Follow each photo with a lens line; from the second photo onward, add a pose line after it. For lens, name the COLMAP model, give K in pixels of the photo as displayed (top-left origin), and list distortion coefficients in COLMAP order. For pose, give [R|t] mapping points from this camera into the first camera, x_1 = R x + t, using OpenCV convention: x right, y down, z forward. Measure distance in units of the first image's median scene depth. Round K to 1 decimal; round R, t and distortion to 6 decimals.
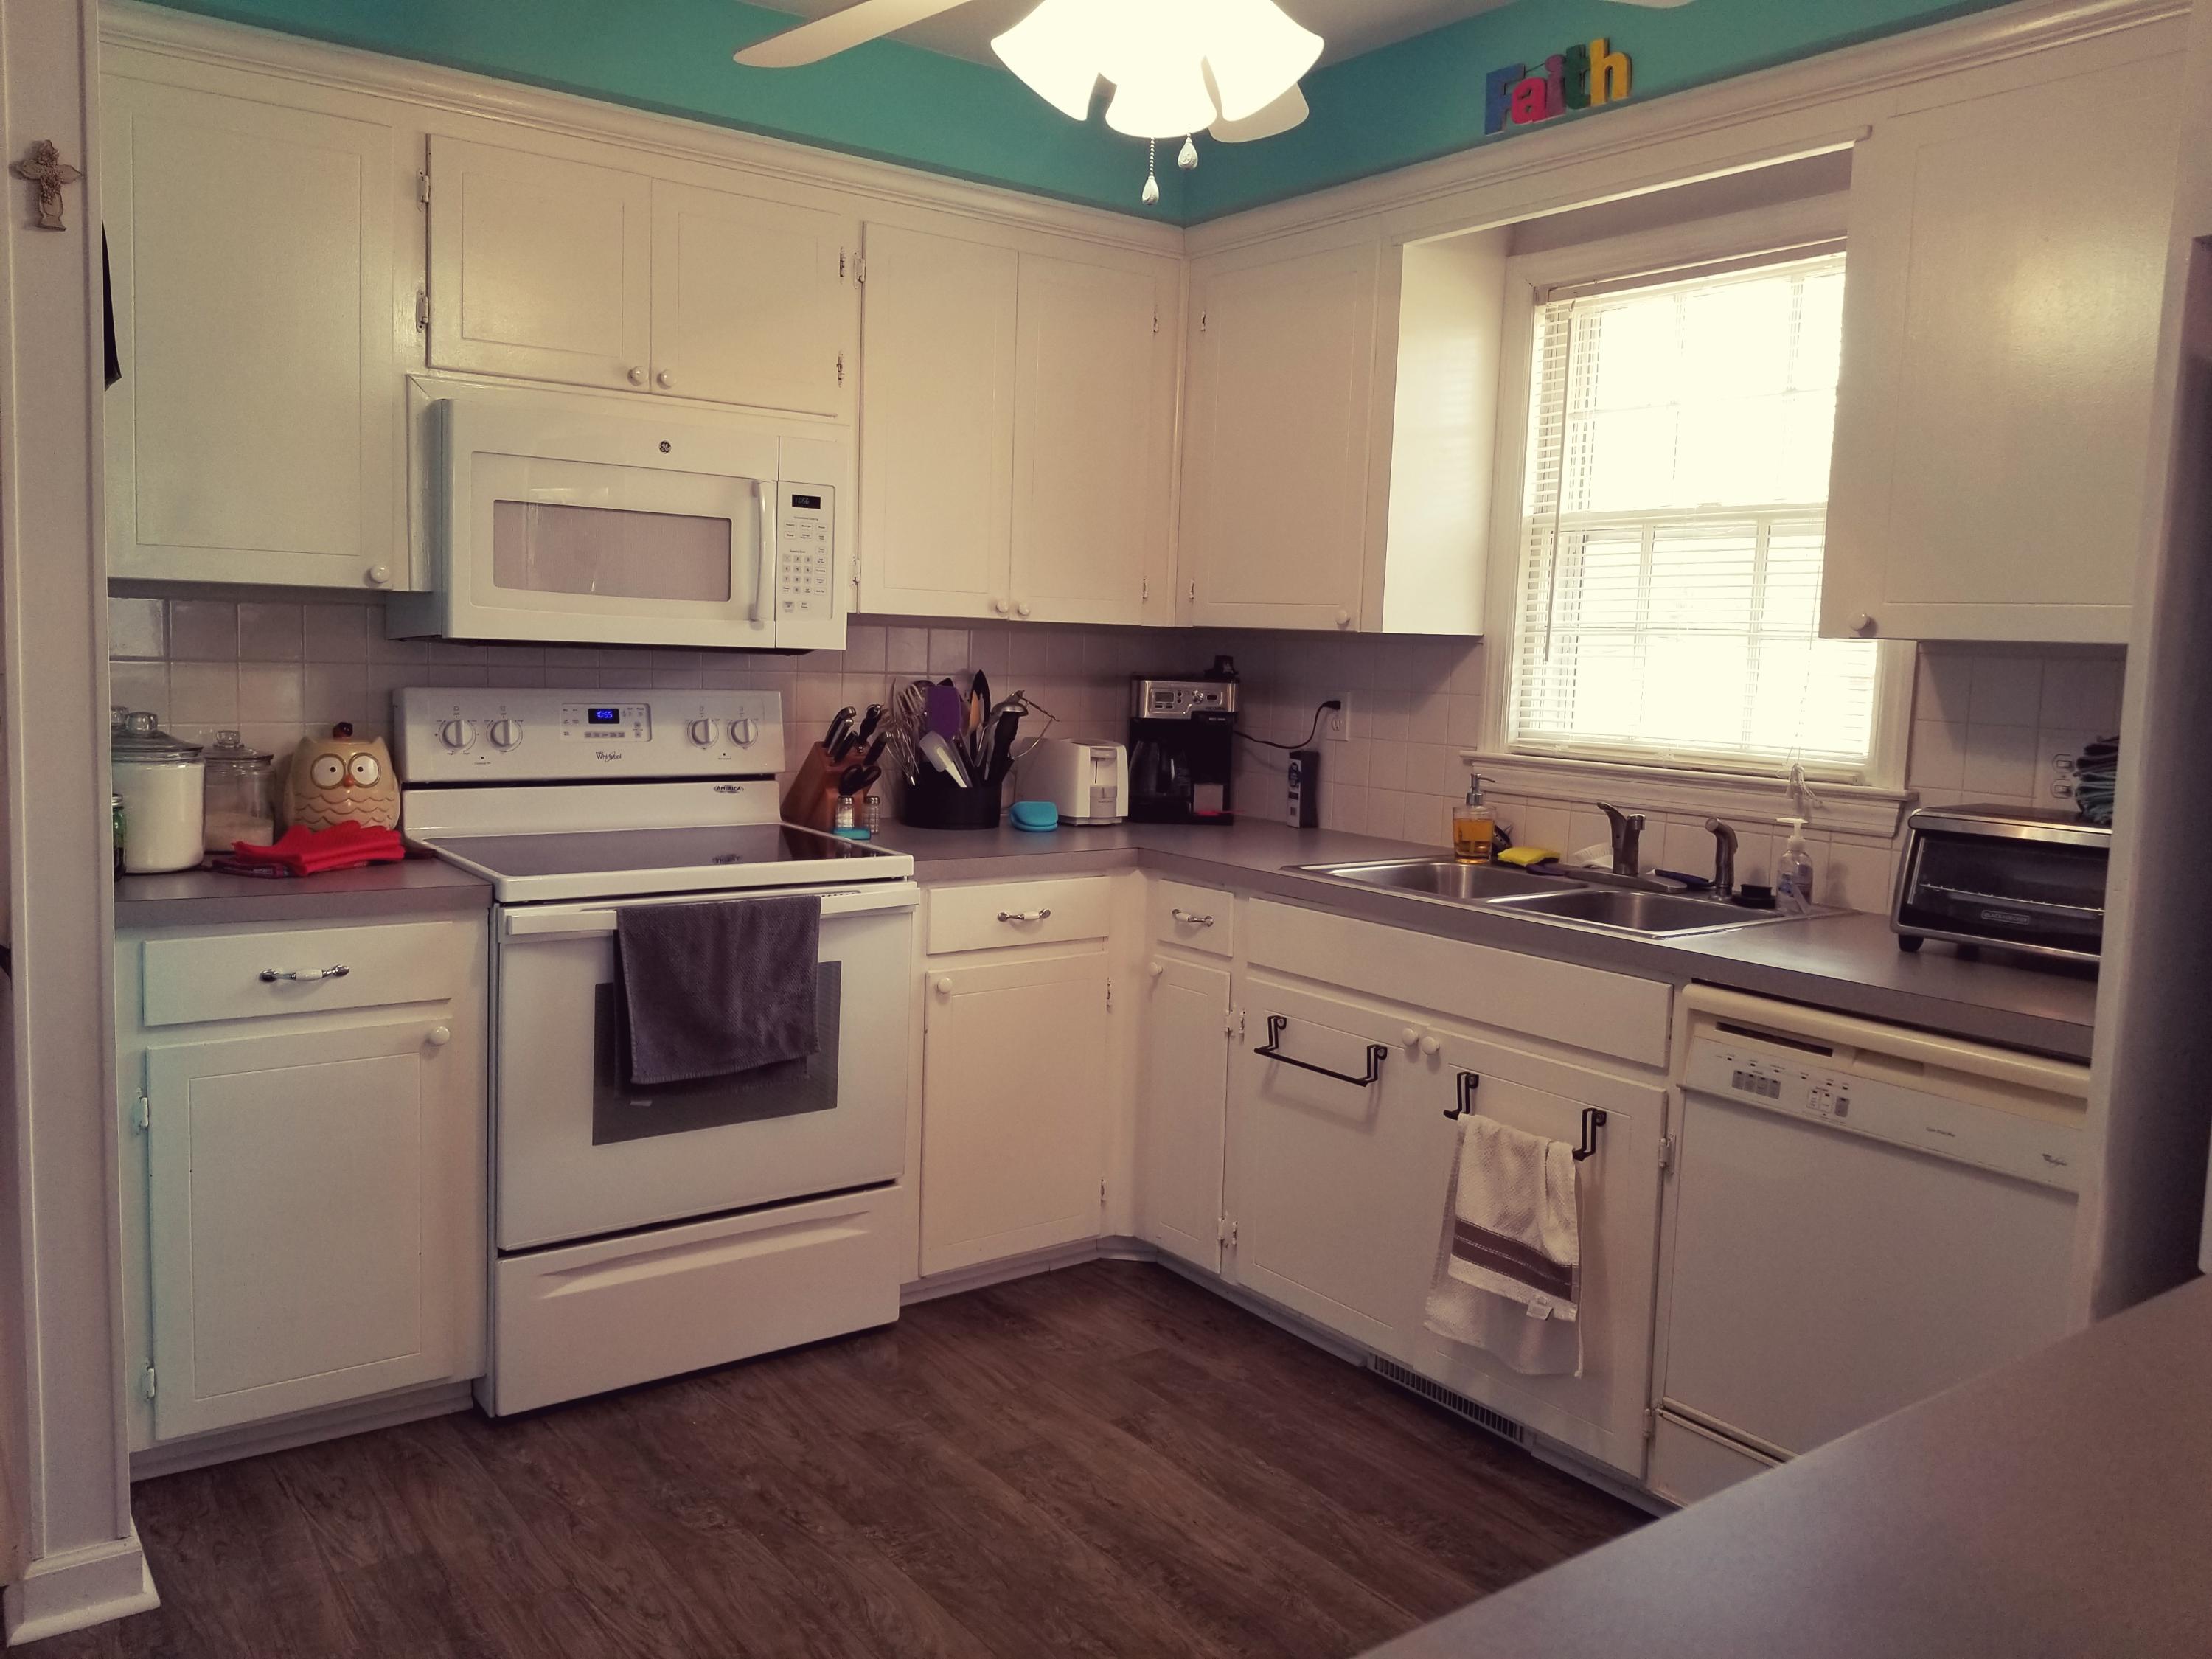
lens RADIAL K [[1679.8, 0, 1069.7], [0, 1679.8, 787.8], [0, 0, 1]] dist [0.143843, -0.315503]
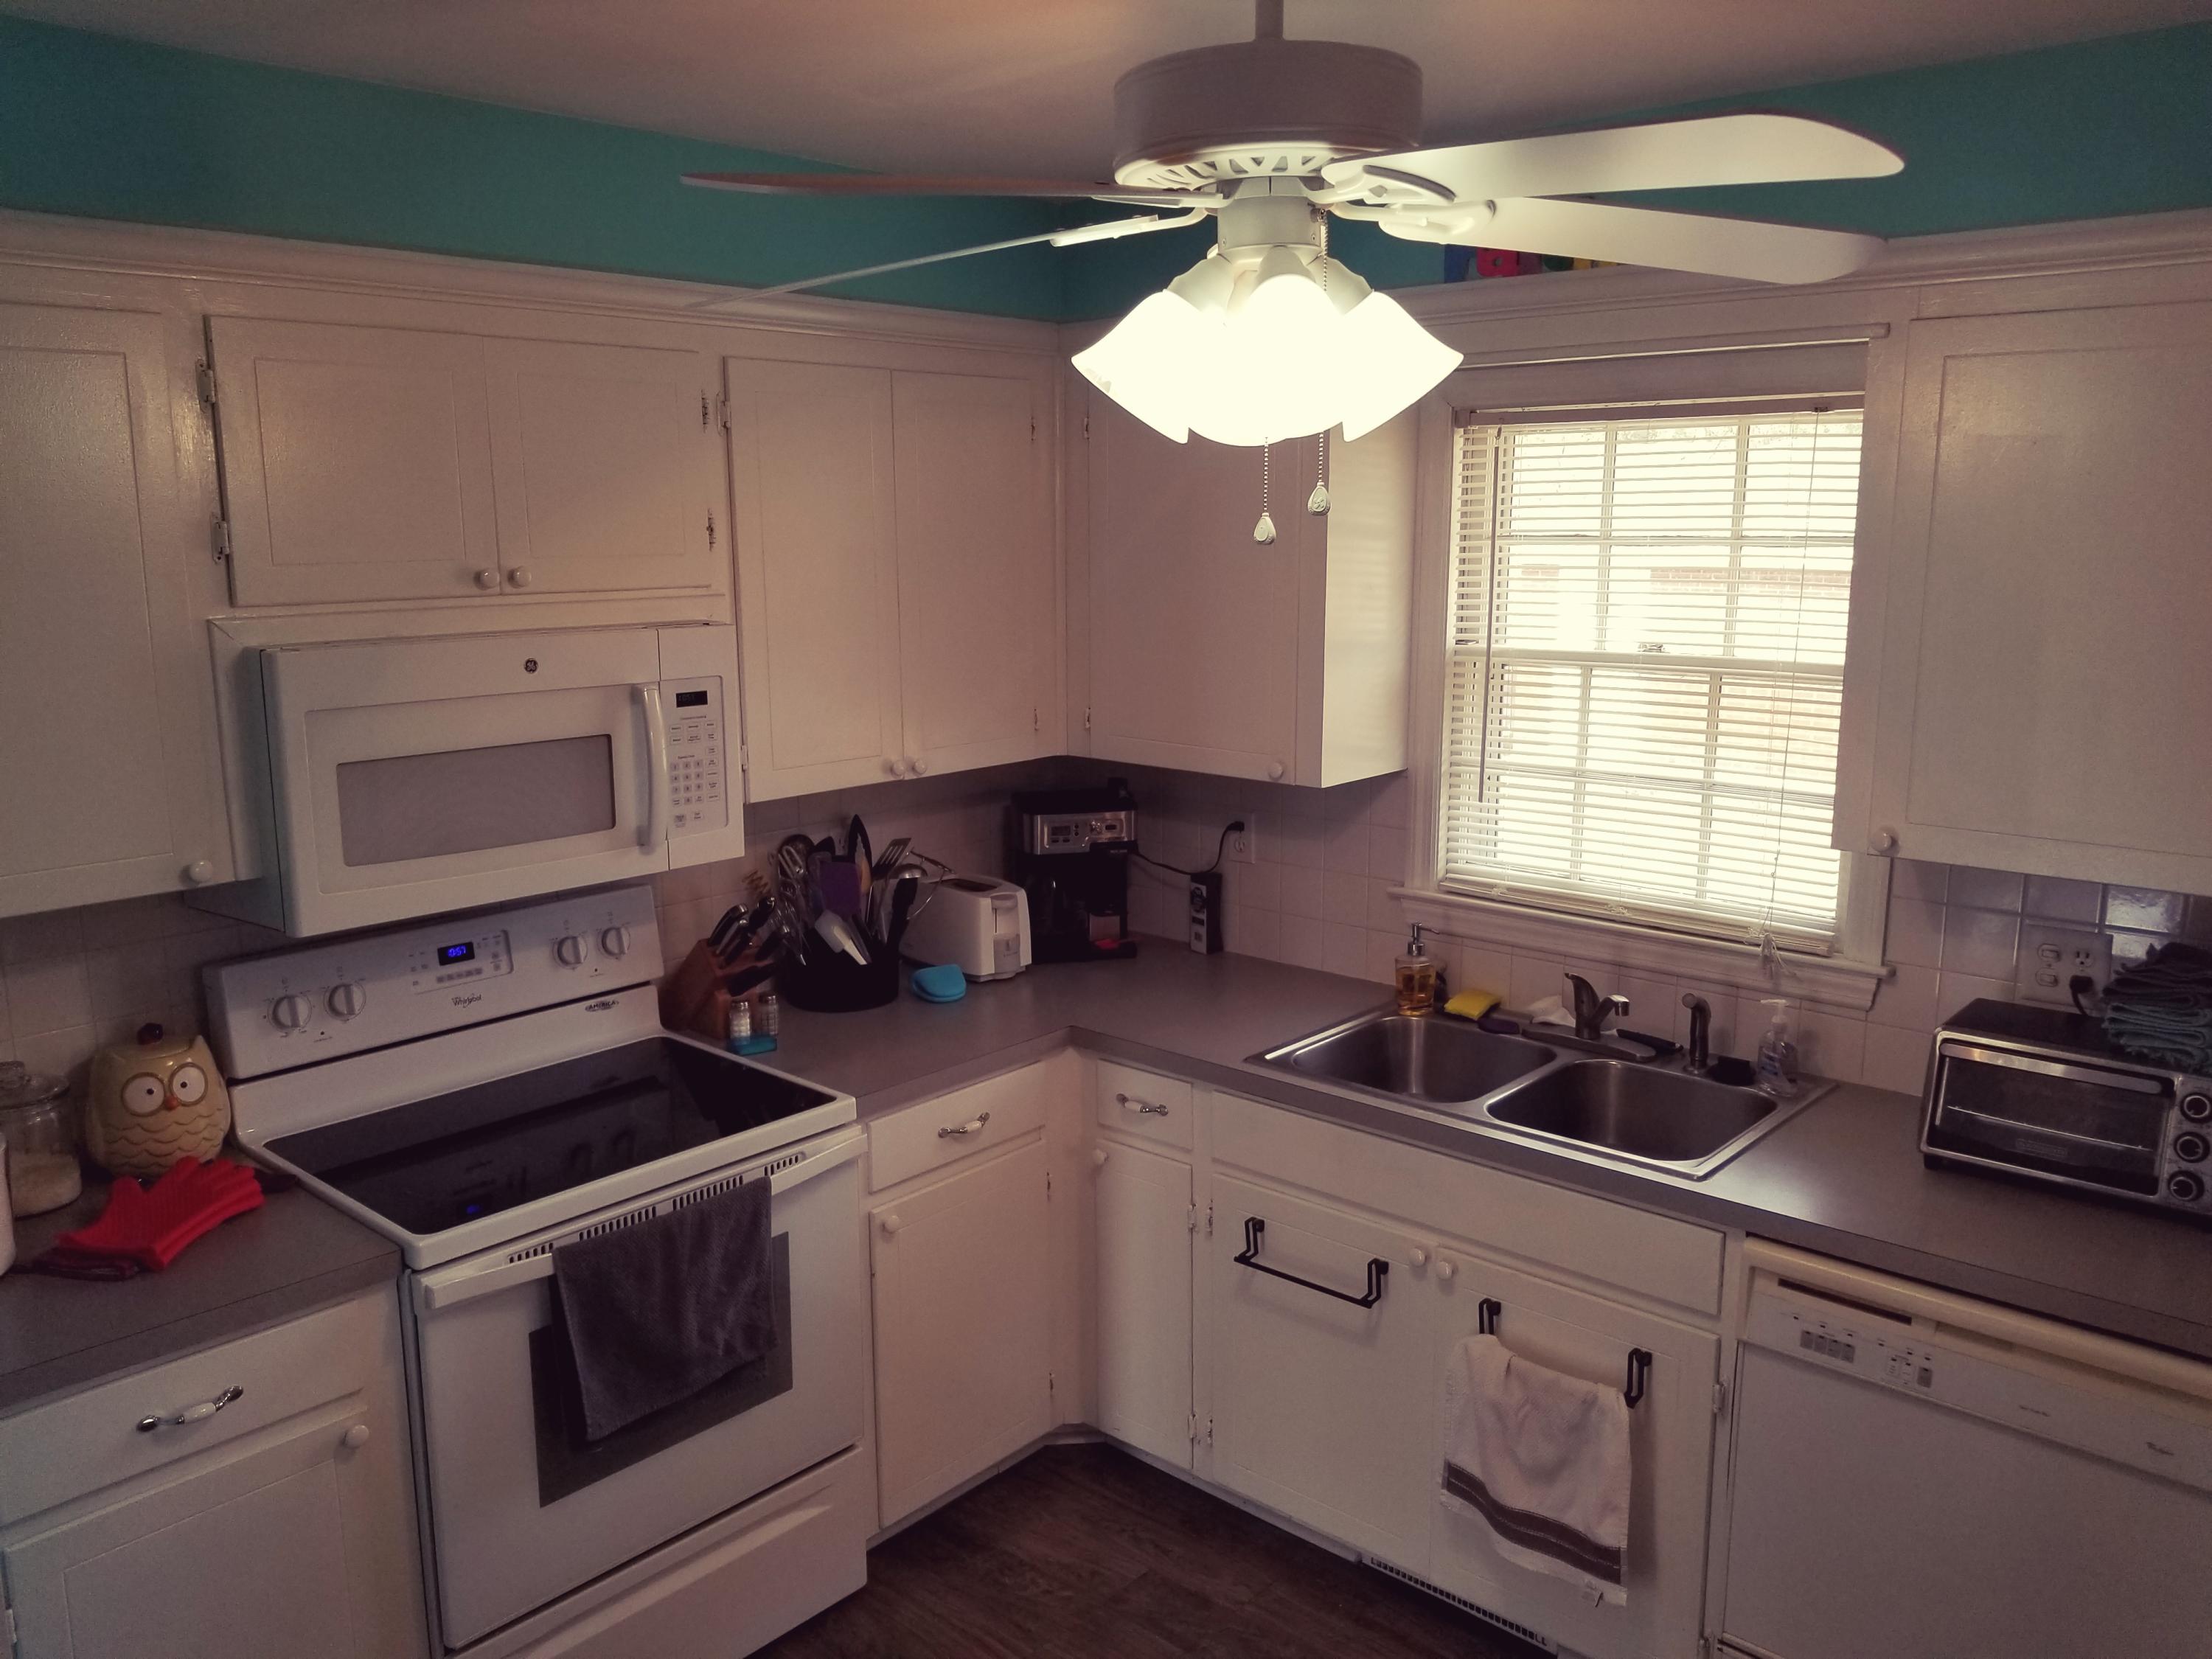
lens RADIAL K [[1693.2, 0, 1096.5], [0, 1693.2, 826.3], [0, 0, 1]] dist [0.106803, -0.196313]
pose [[0.976650, -0.078523, 0.199973, -0.135666], [0.059190, 0.993135, 0.100893, -0.183544], [-0.206523, -0.086701, 0.974593, 0.108643]]
